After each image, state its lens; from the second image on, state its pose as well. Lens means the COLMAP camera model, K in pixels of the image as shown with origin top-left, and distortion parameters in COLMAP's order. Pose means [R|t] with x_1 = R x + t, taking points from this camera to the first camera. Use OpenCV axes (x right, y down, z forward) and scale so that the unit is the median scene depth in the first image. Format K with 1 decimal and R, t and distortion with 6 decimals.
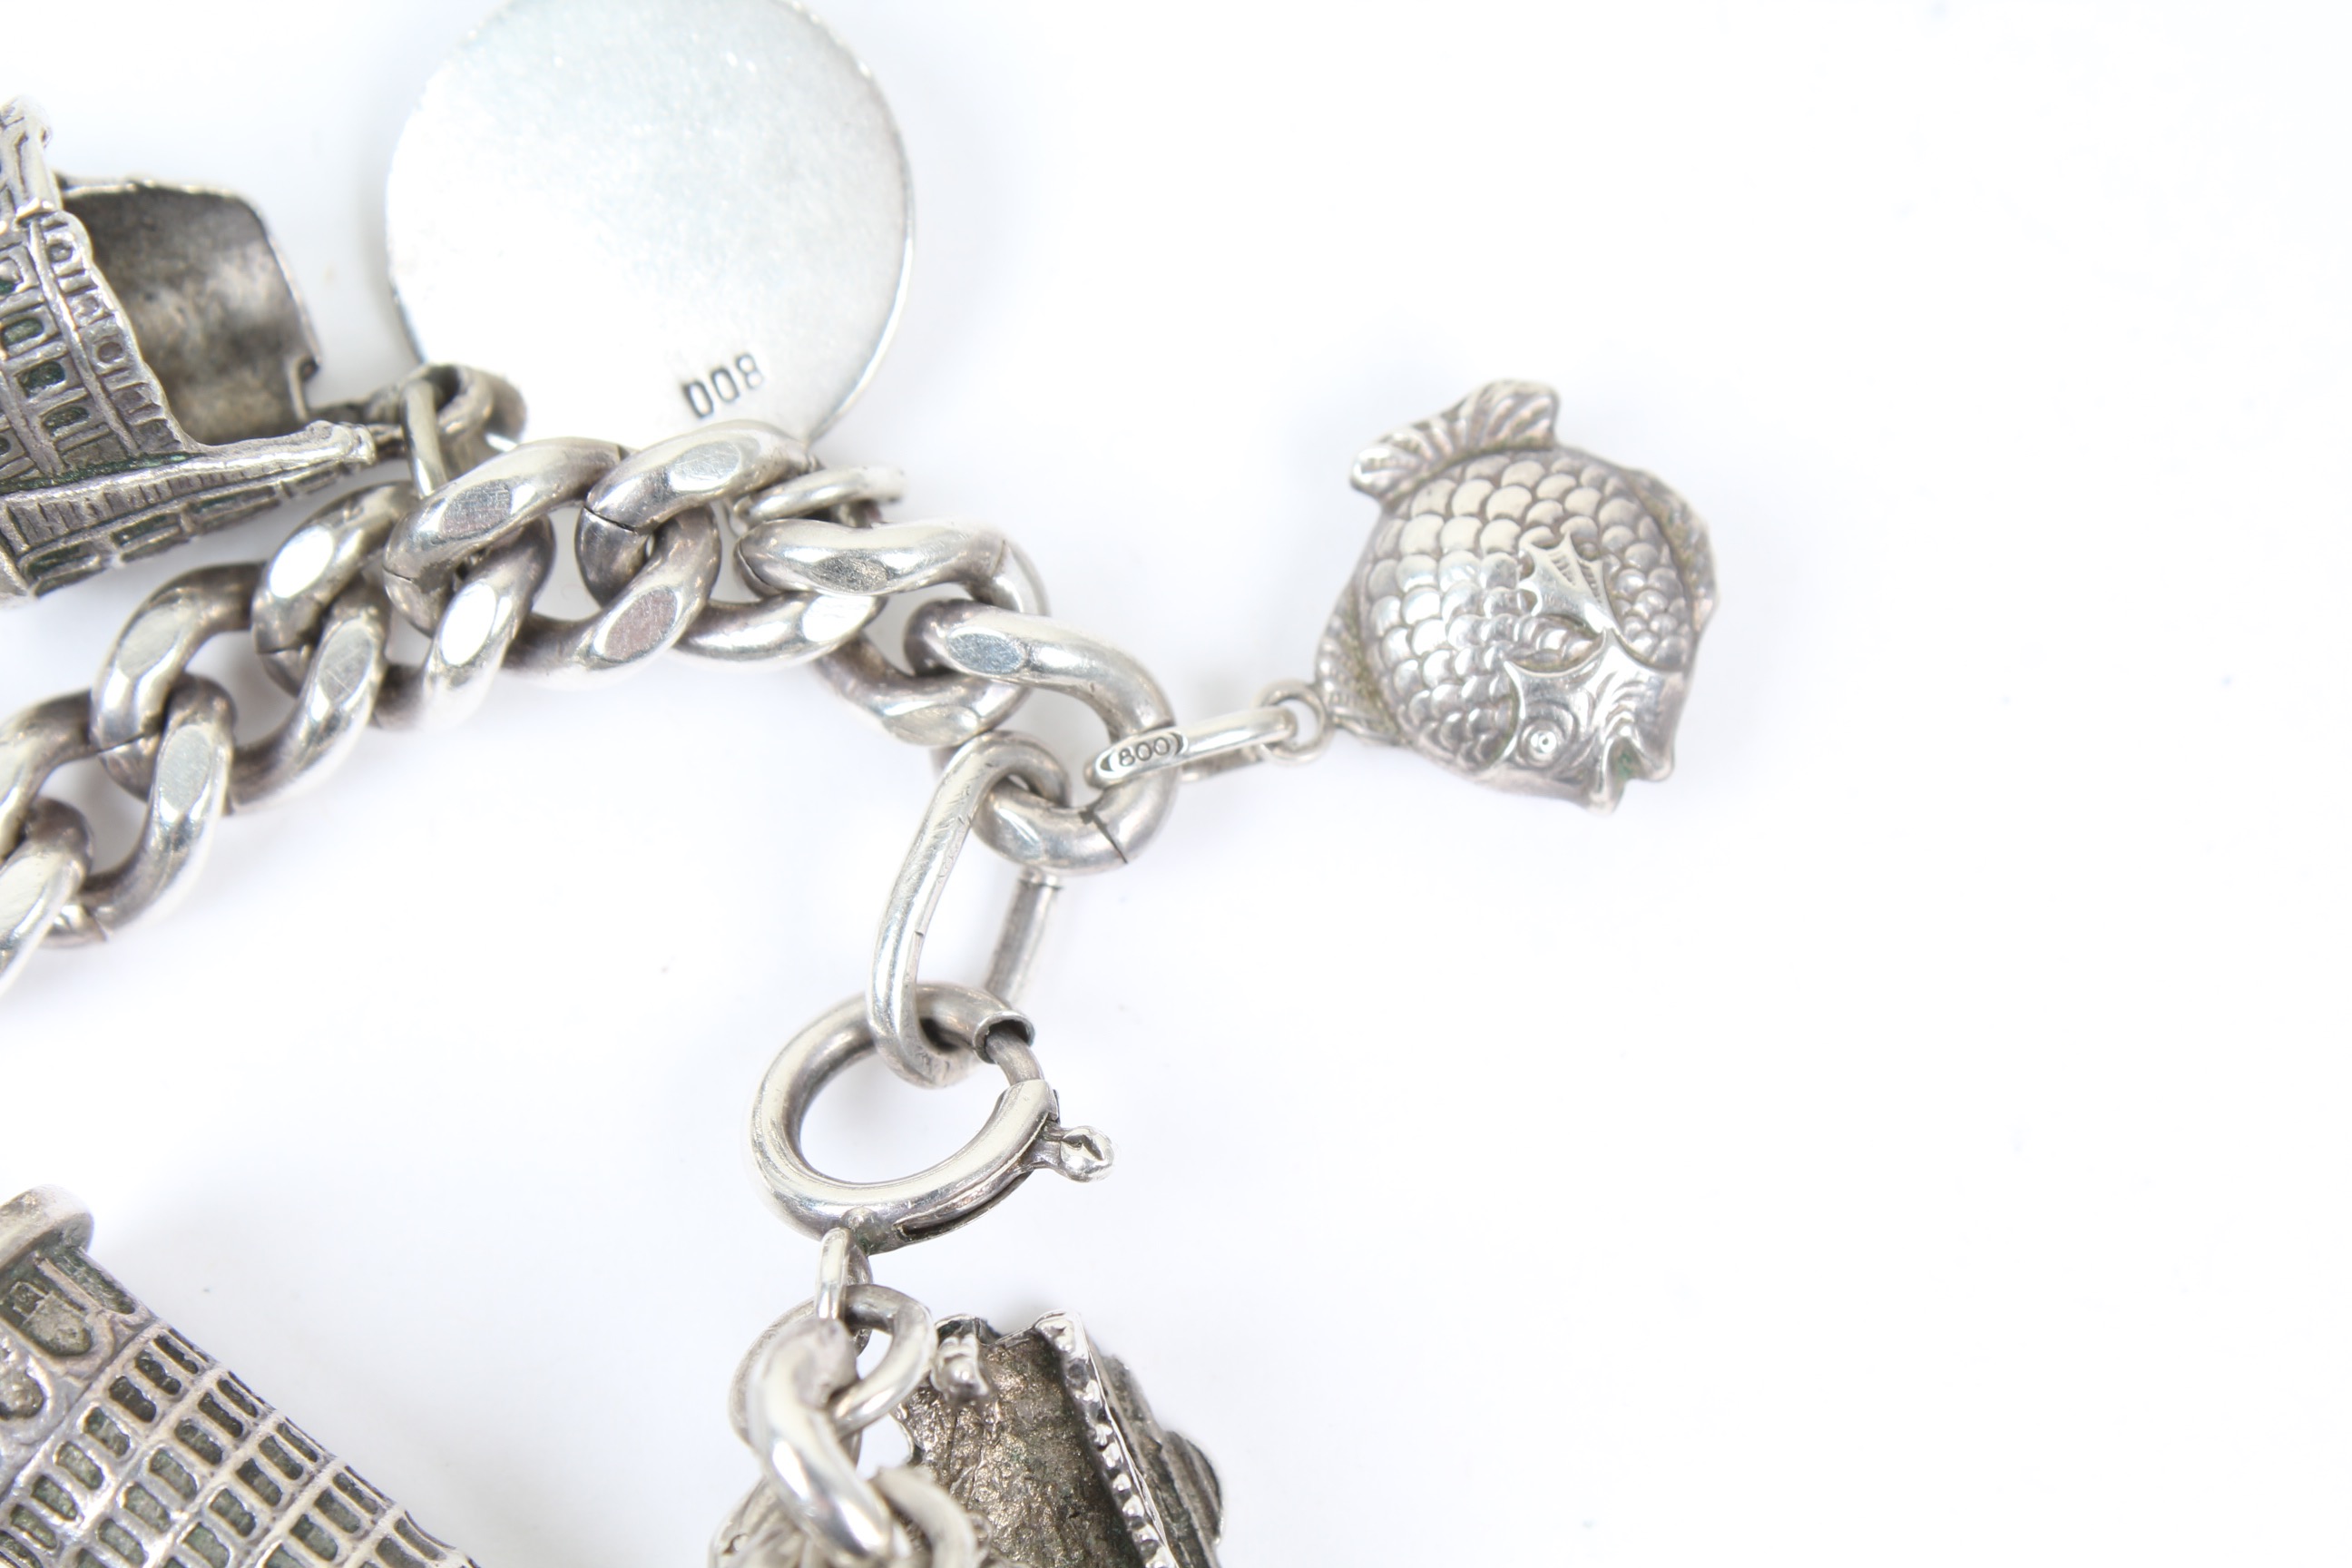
lens RADIAL K [[5205.3, 0, 1123.7], [0, 5205.3, 790.2], [0, 0, 1]] dist [0.026962, 0.170595]
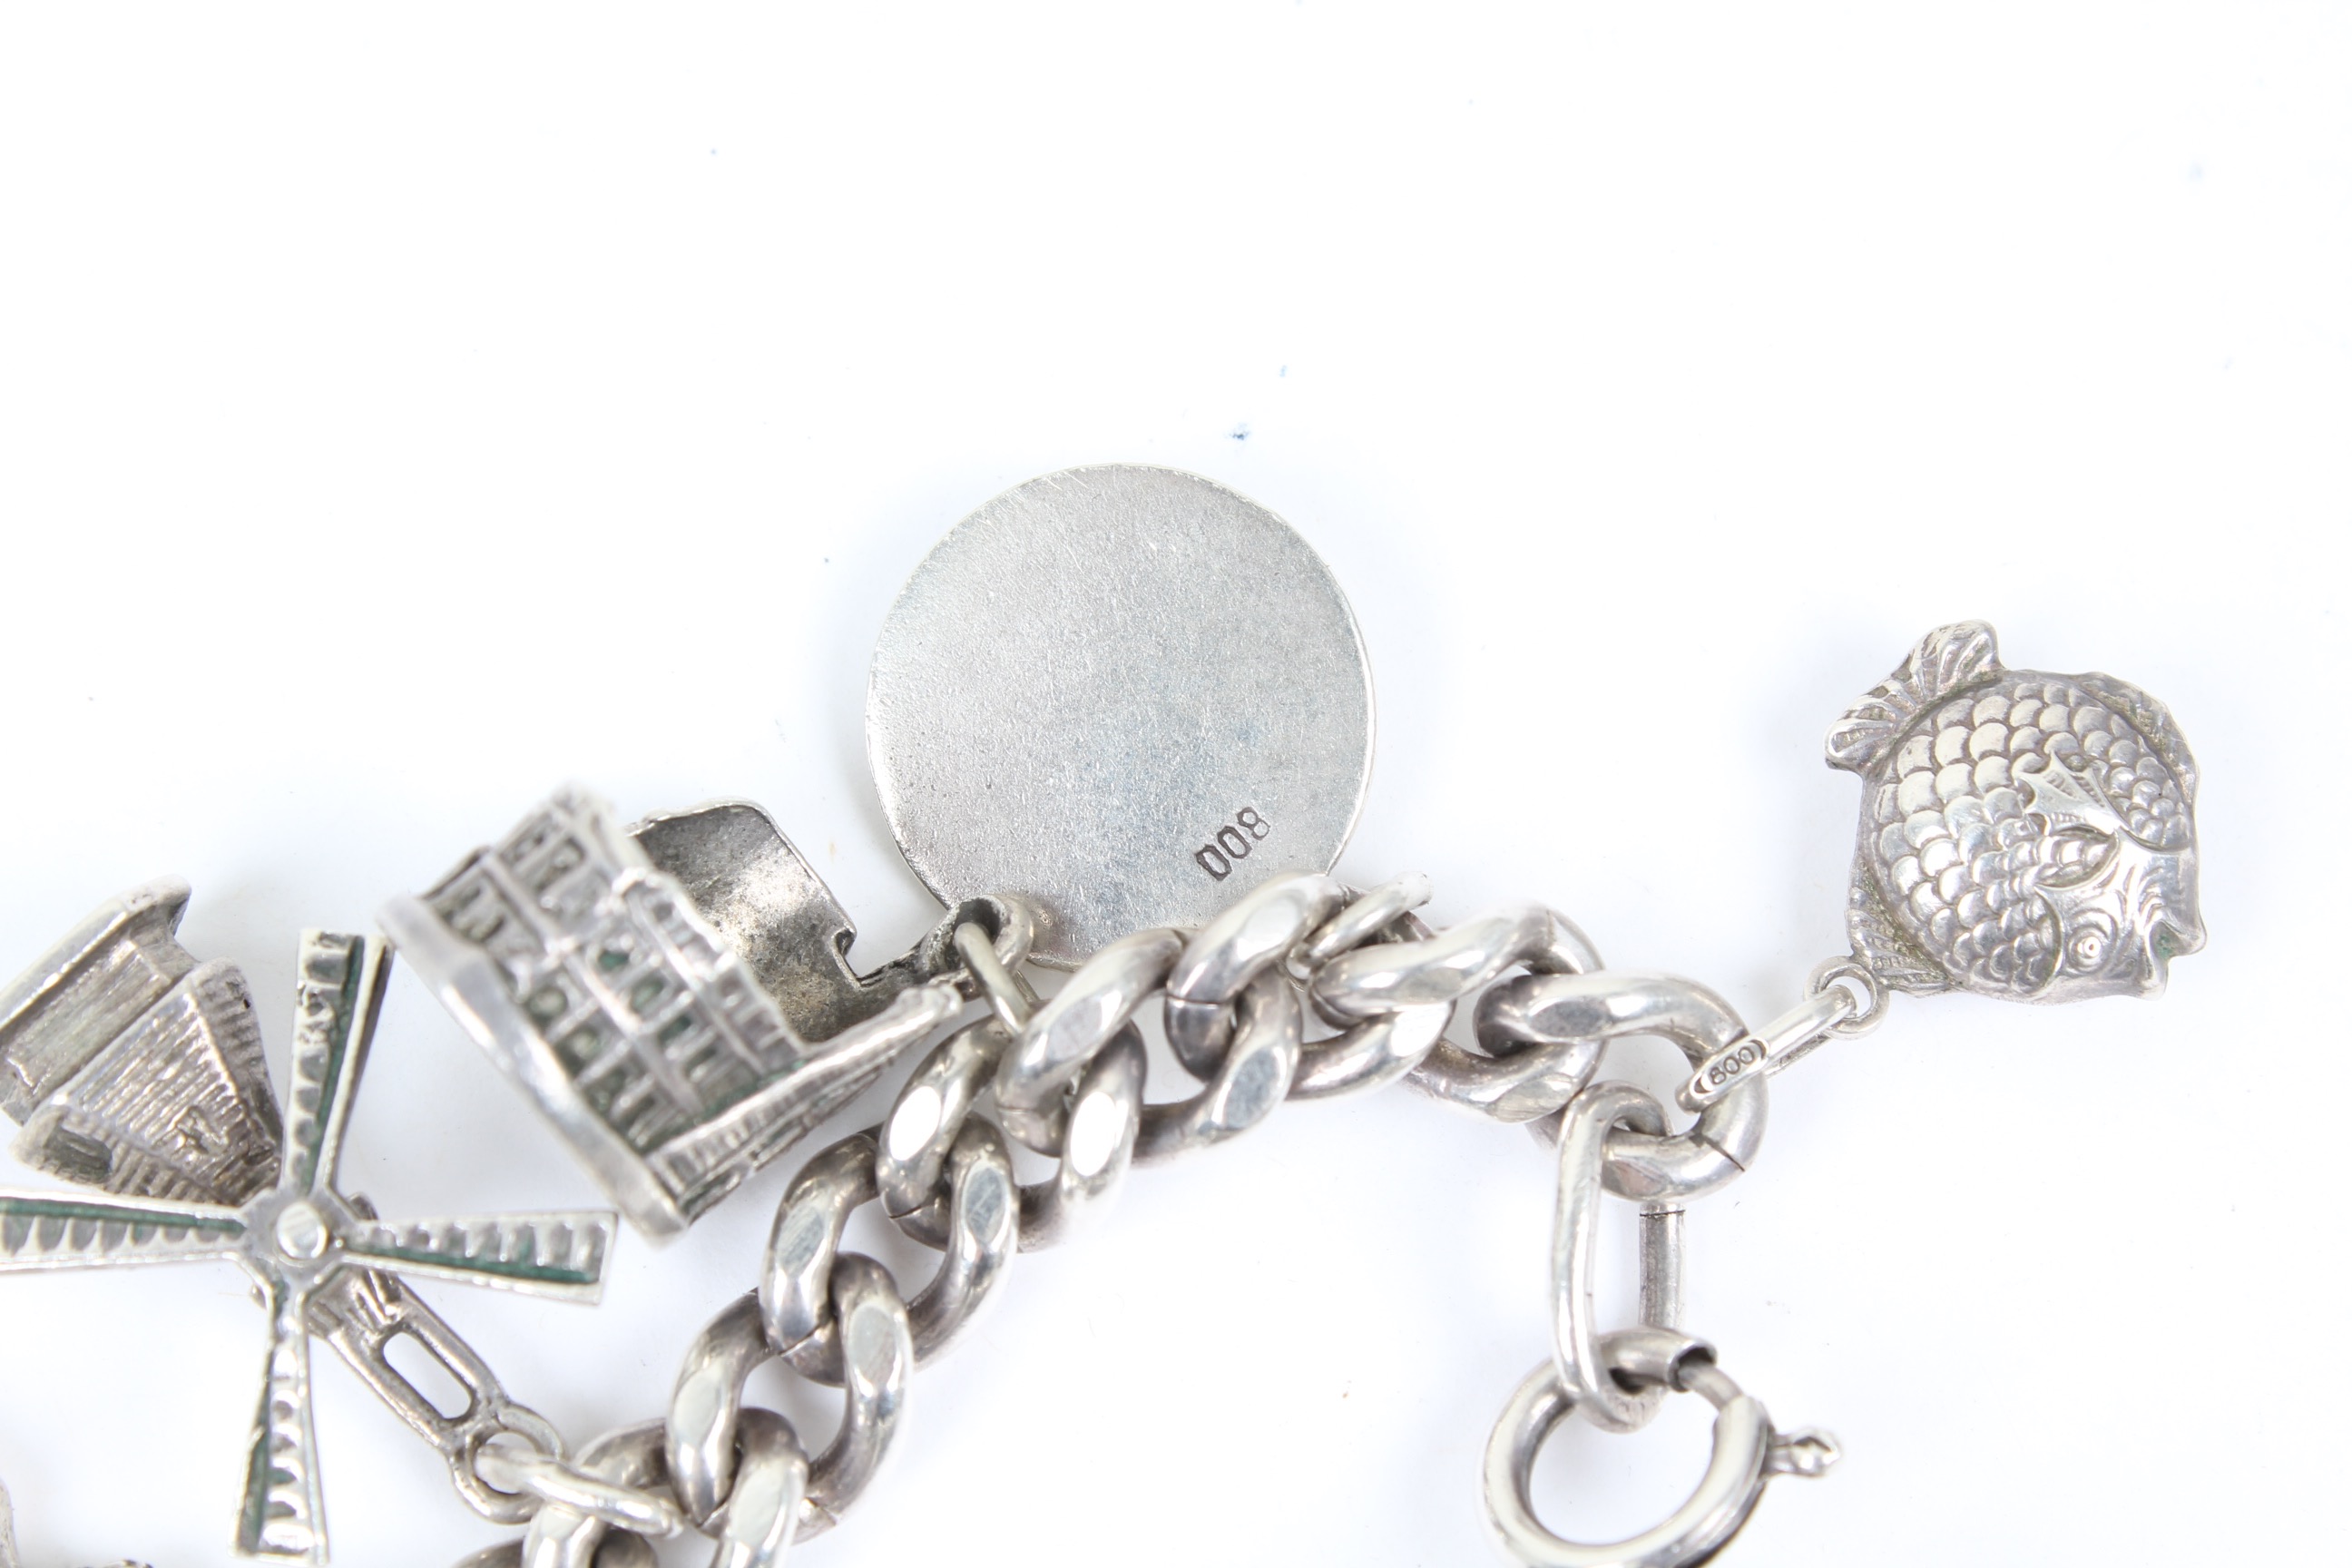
lens RADIAL K [[5205.3, 0, 1123.7], [0, 5205.3, 790.2], [0, 0, 1]] dist [0.026962, 0.170595]
pose [[0.957603, -0.284951, 0.042430, -0.142355], [0.286239, 0.957746, -0.028101, -0.066113], [-0.032629, 0.039055, 0.998704, -0.050569]]
